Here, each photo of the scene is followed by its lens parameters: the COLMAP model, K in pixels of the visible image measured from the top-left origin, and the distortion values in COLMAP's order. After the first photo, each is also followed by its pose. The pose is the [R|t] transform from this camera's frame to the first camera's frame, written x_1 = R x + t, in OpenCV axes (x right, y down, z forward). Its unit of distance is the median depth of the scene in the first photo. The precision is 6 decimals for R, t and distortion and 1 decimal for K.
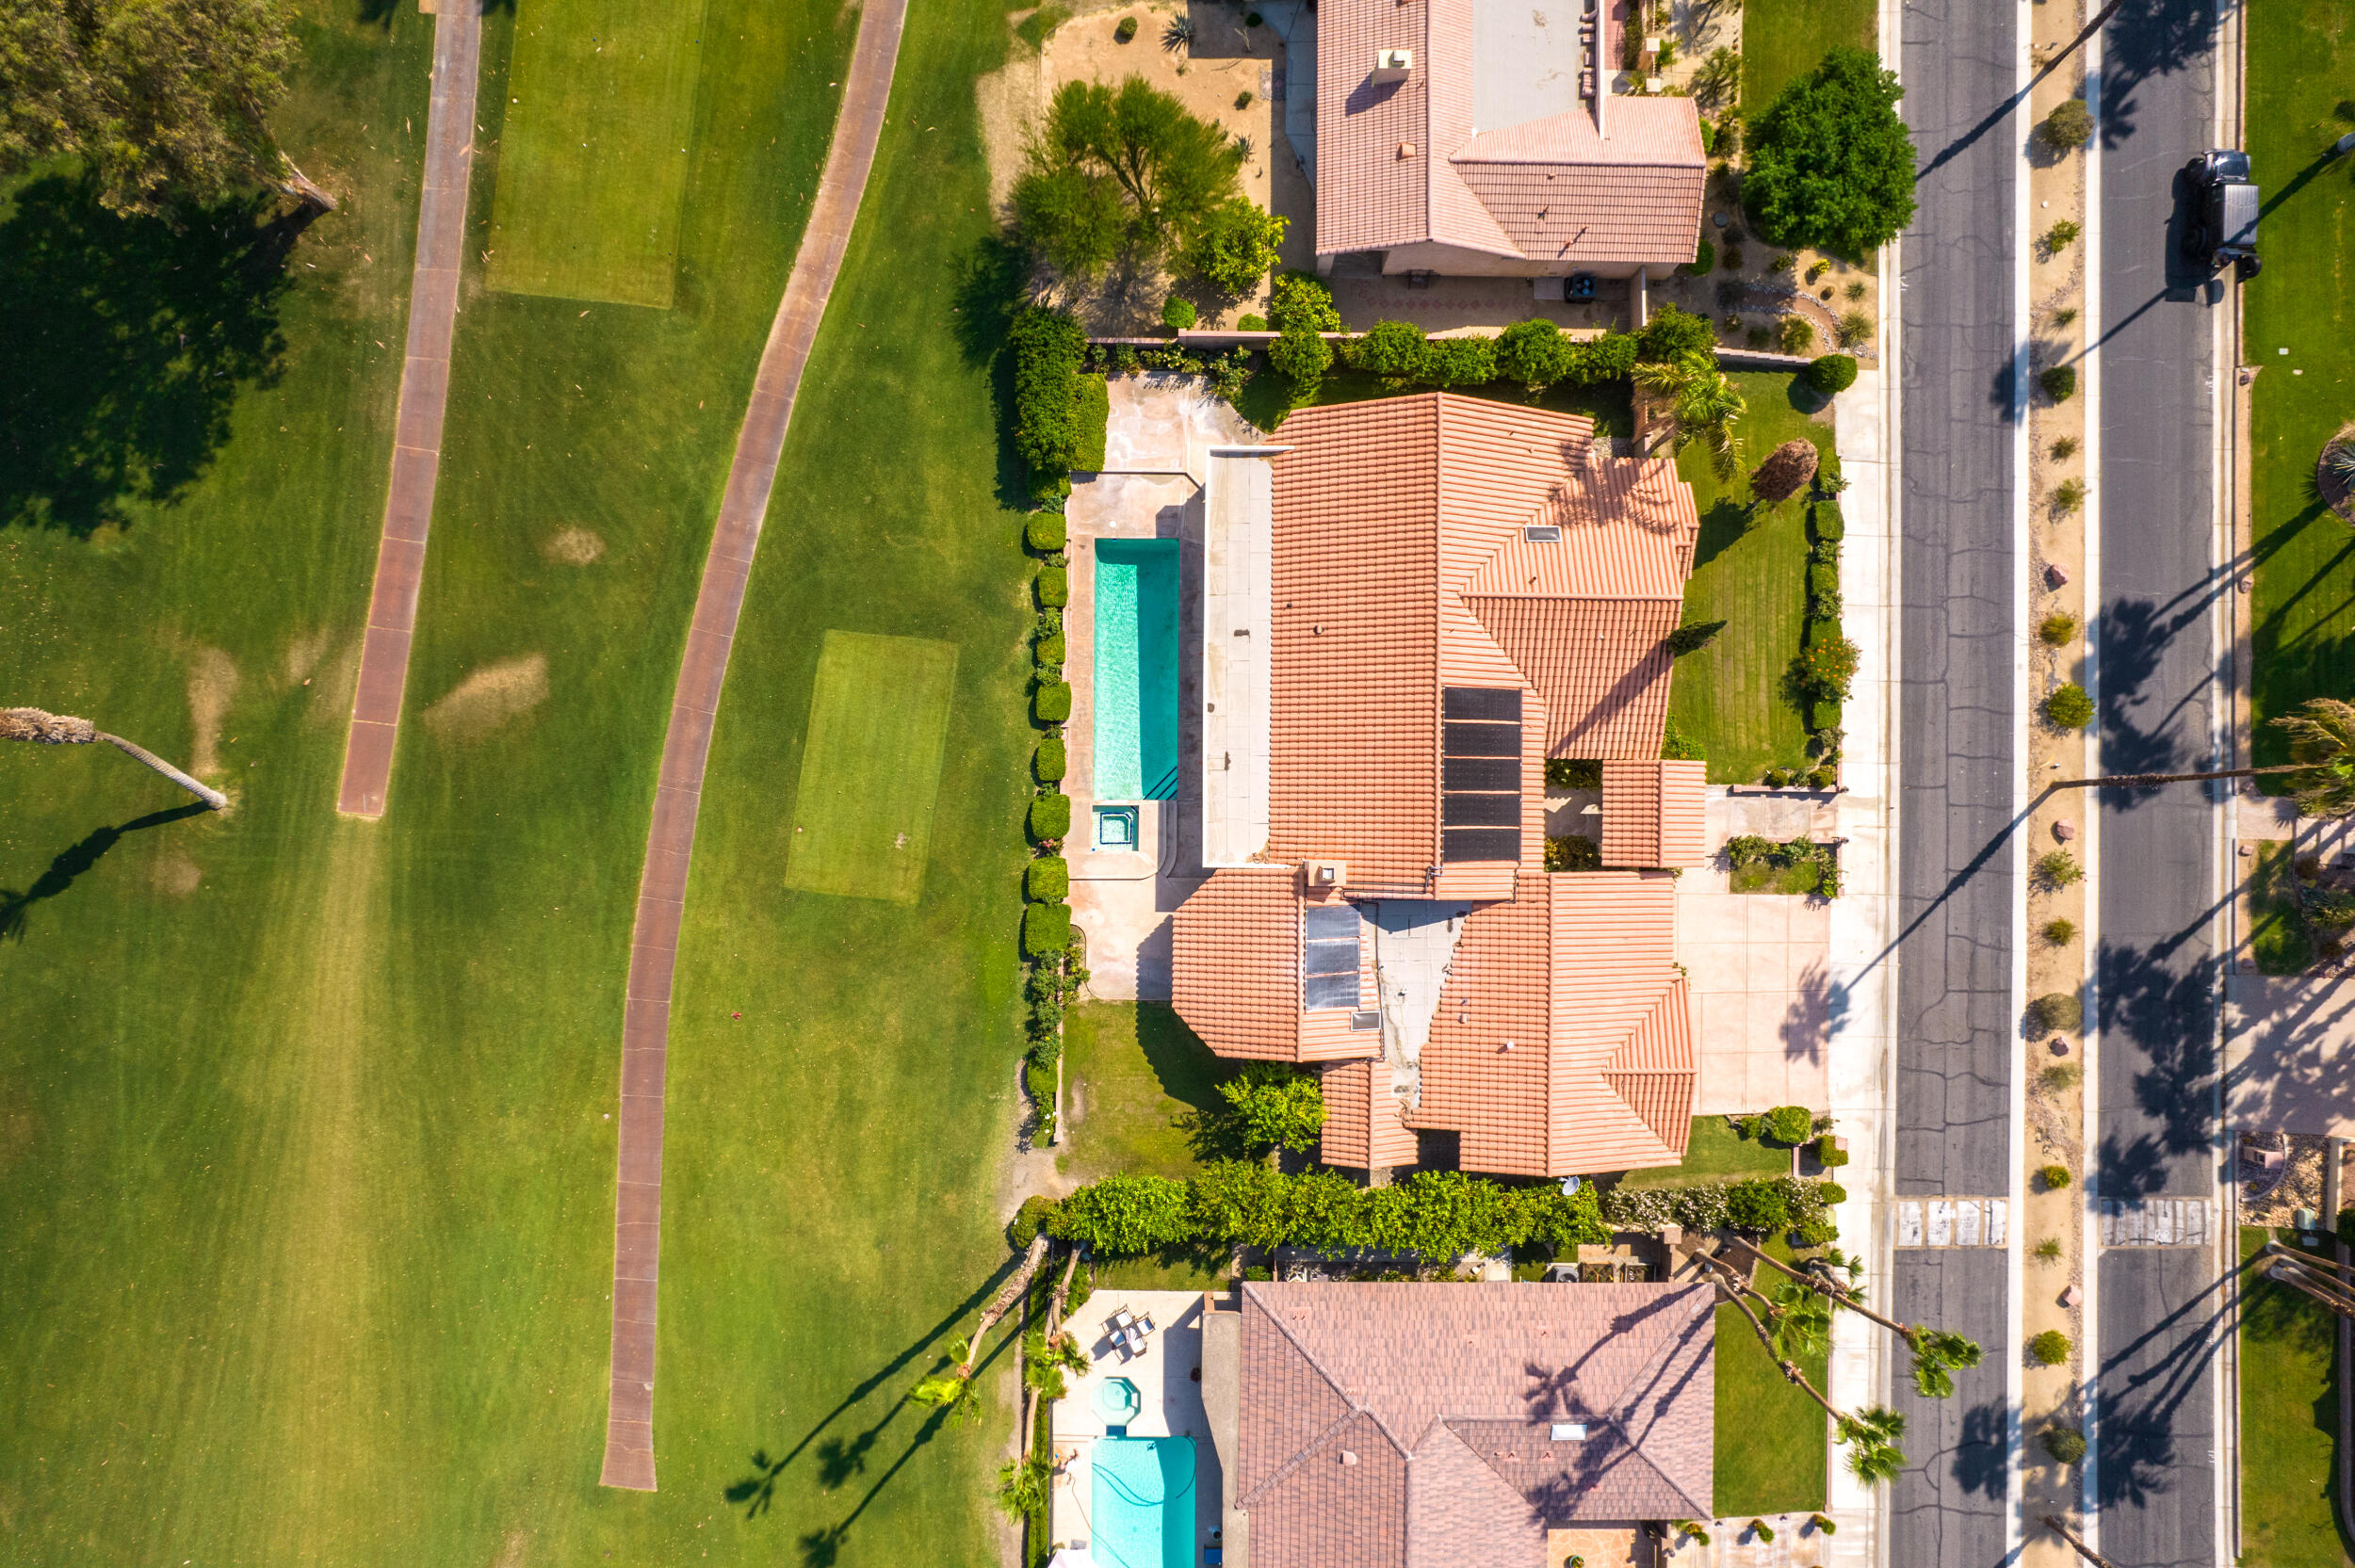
lens RADIAL K [[1506.1, 0, 1182.5], [0, 1506.1, 784.4], [0, 0, 1]] dist [-0.065594, 0.051815]
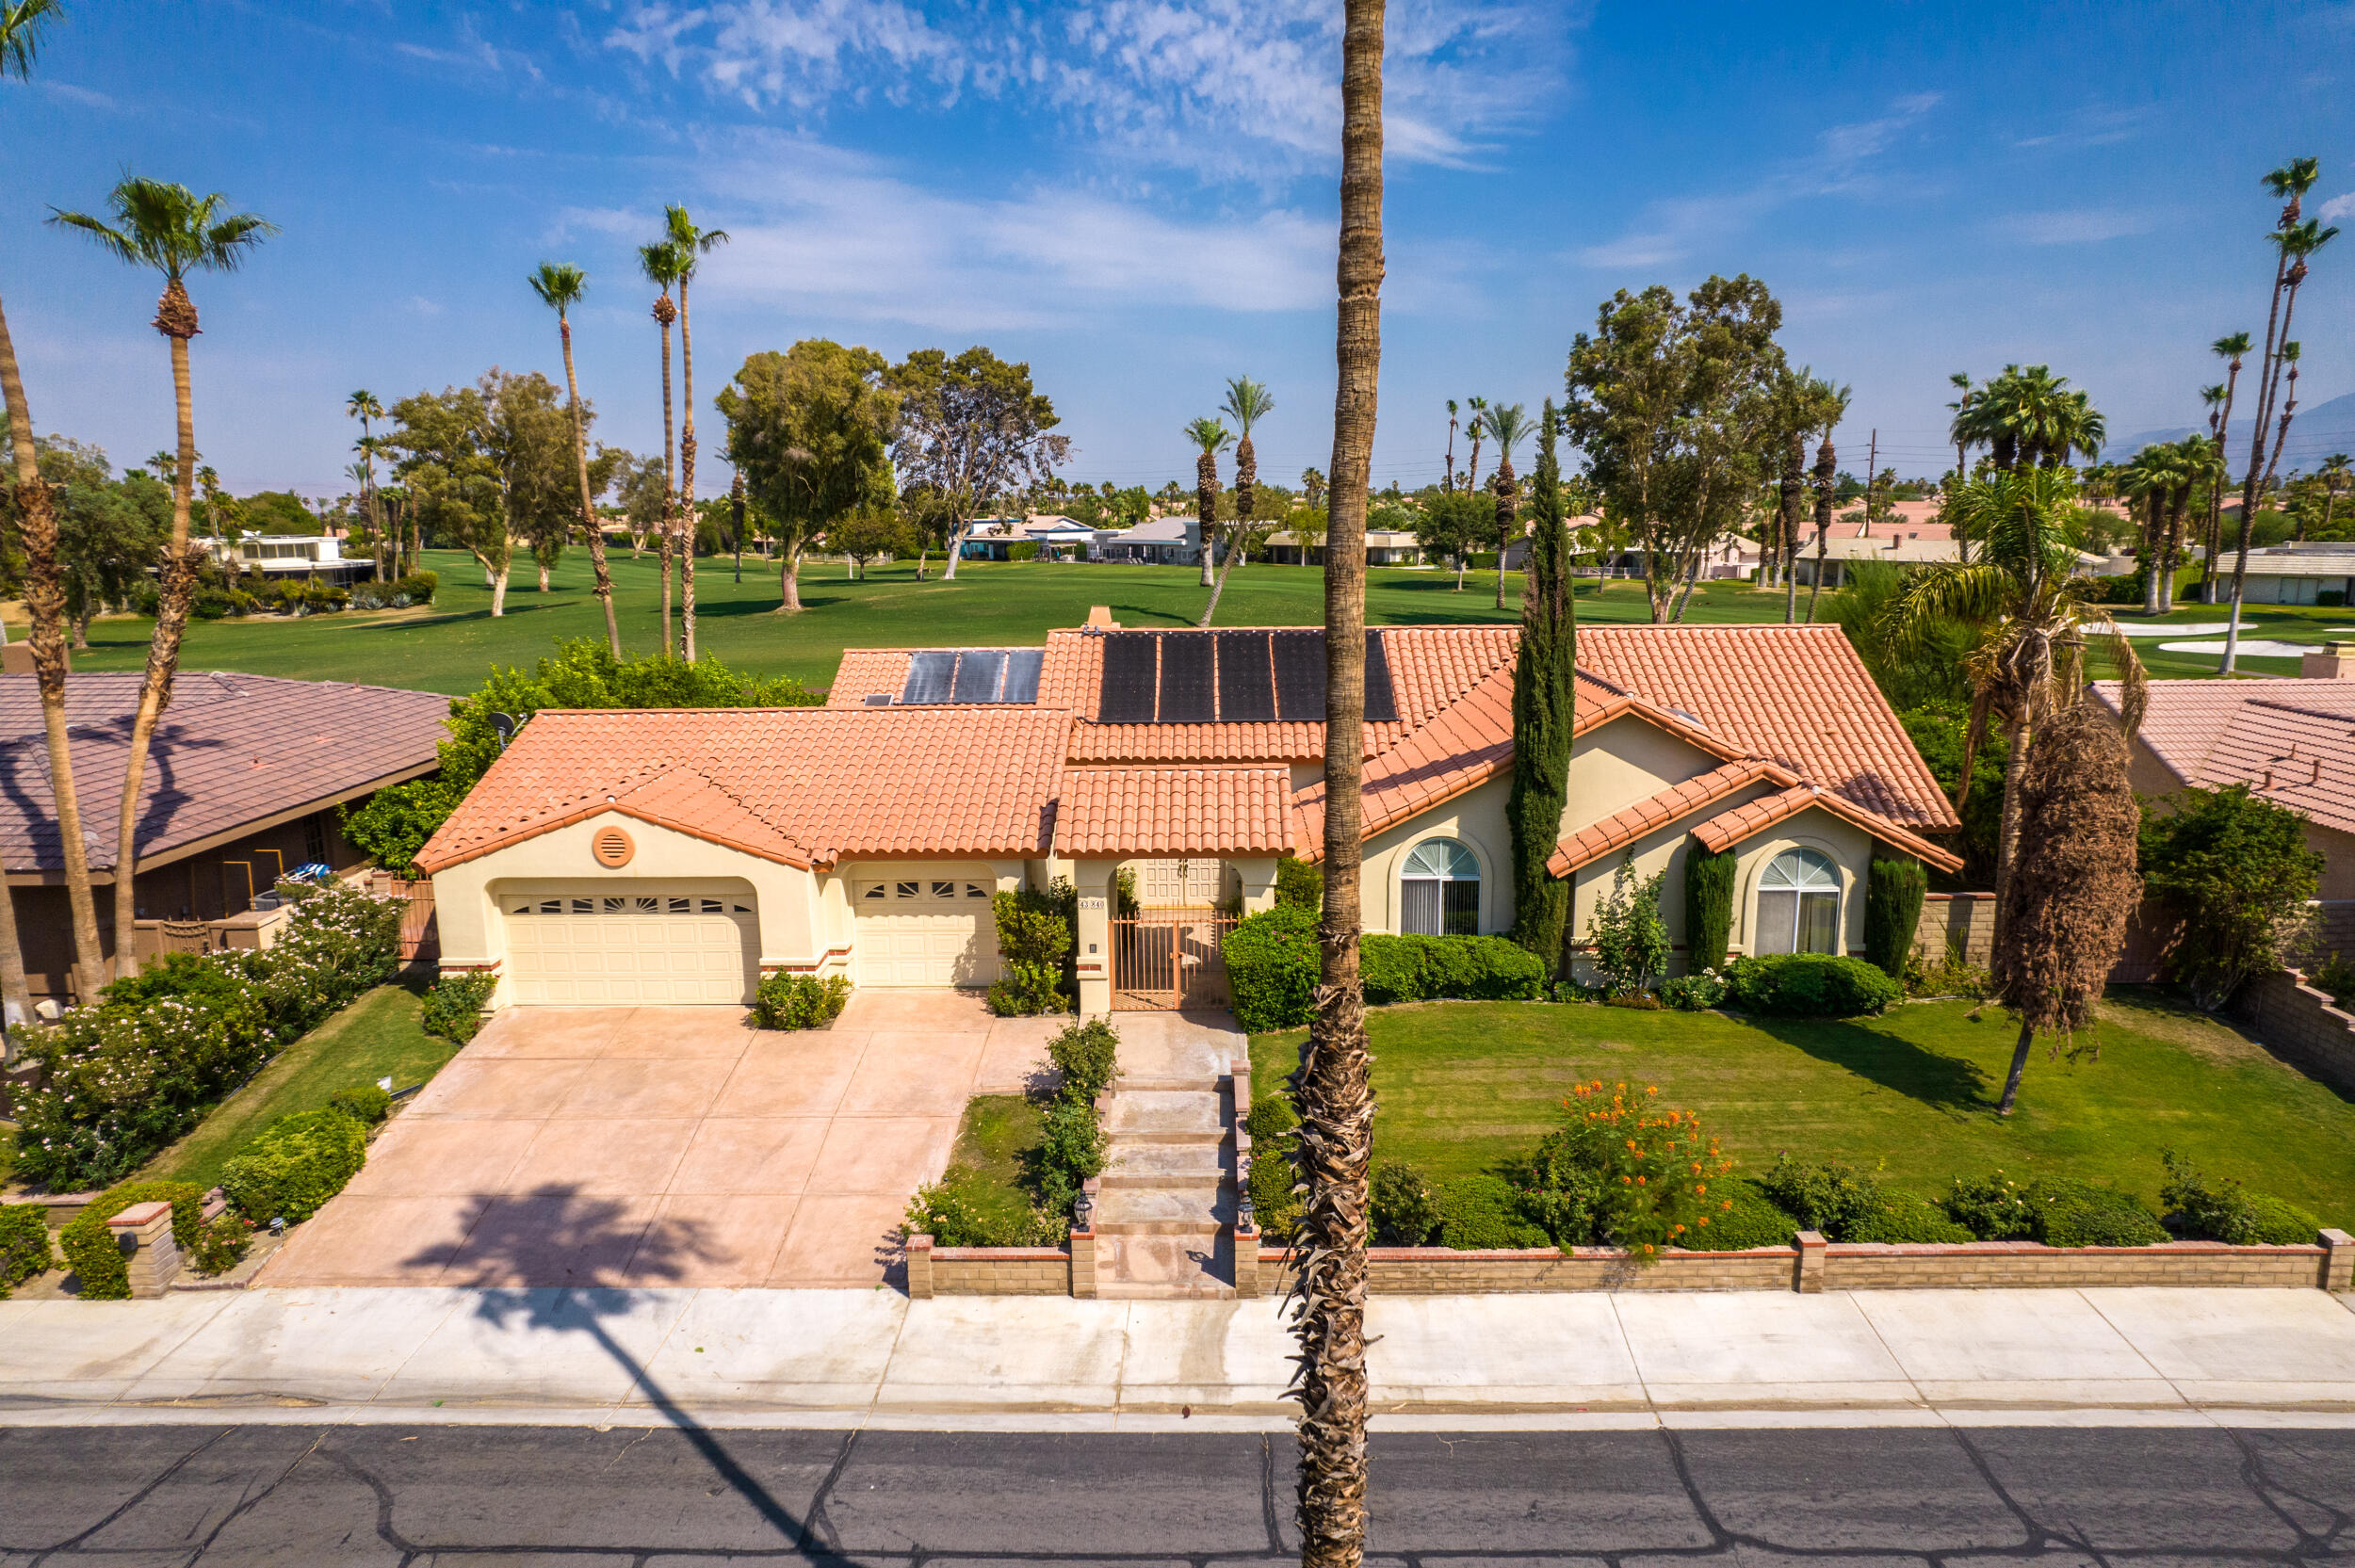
lens RADIAL K [[1506.1, 0, 1180.3], [0, 1506.1, 784.5], [0, 0, 1]] dist [-0.065594, 0.051815]
pose [[-0.020305, 0.168325, -0.985522, 0.730984], [-0.998926, 0.037635, 0.027009, 0.004572], [0.041637, 0.985013, 0.167380, 0.849776]]
